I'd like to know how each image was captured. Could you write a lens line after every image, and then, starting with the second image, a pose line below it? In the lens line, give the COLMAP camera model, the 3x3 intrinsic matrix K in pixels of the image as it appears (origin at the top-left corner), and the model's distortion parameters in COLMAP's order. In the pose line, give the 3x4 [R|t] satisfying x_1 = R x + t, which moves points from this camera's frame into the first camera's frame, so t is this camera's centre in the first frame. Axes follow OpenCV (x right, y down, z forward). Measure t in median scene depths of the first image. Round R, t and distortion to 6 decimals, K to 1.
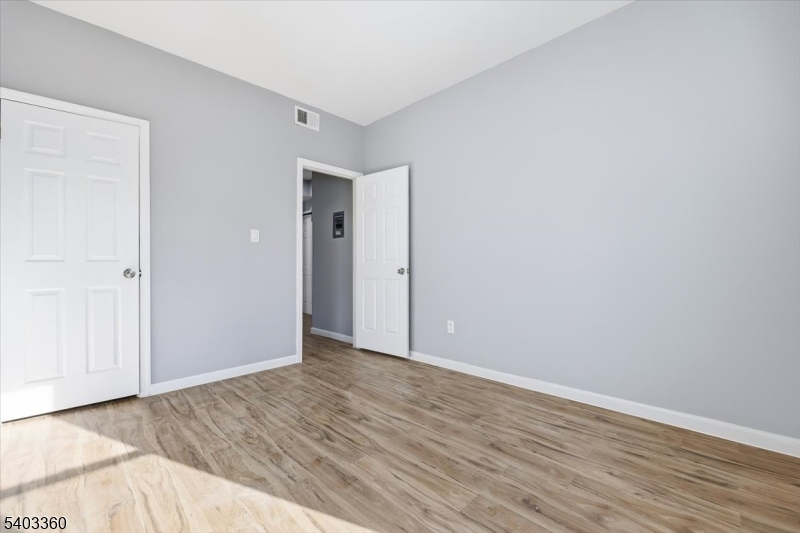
lens RADIAL K [[332.7, 0, 370.1], [0, 332.7, 268.7], [0, 0, 1]] dist [-0.003354, -0.000312]
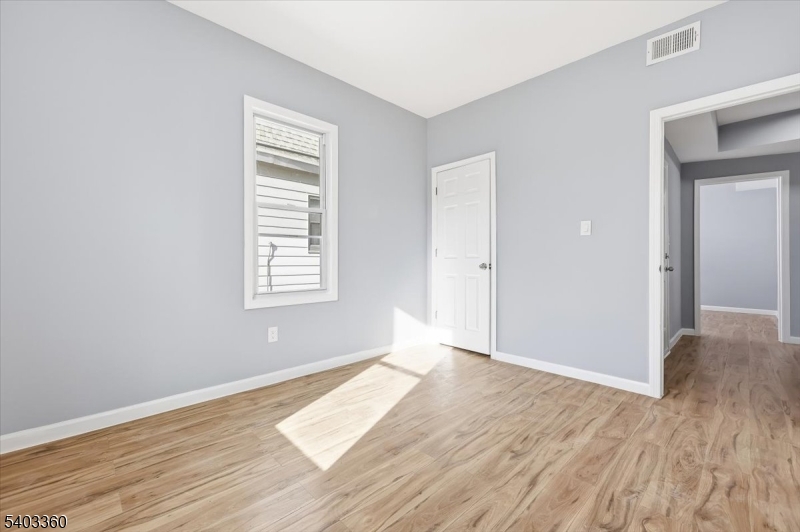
lens RADIAL K [[330.9, 0, 409.1], [0, 330.9, 262.9], [0, 0, 1]] dist [0.003626, 0.000180]
pose [[0.049734, 0.005390, -0.998748, 0.668861], [-0.011346, 0.999924, 0.004831, -0.003034], [0.998698, 0.011091, 0.049792, 0.626709]]
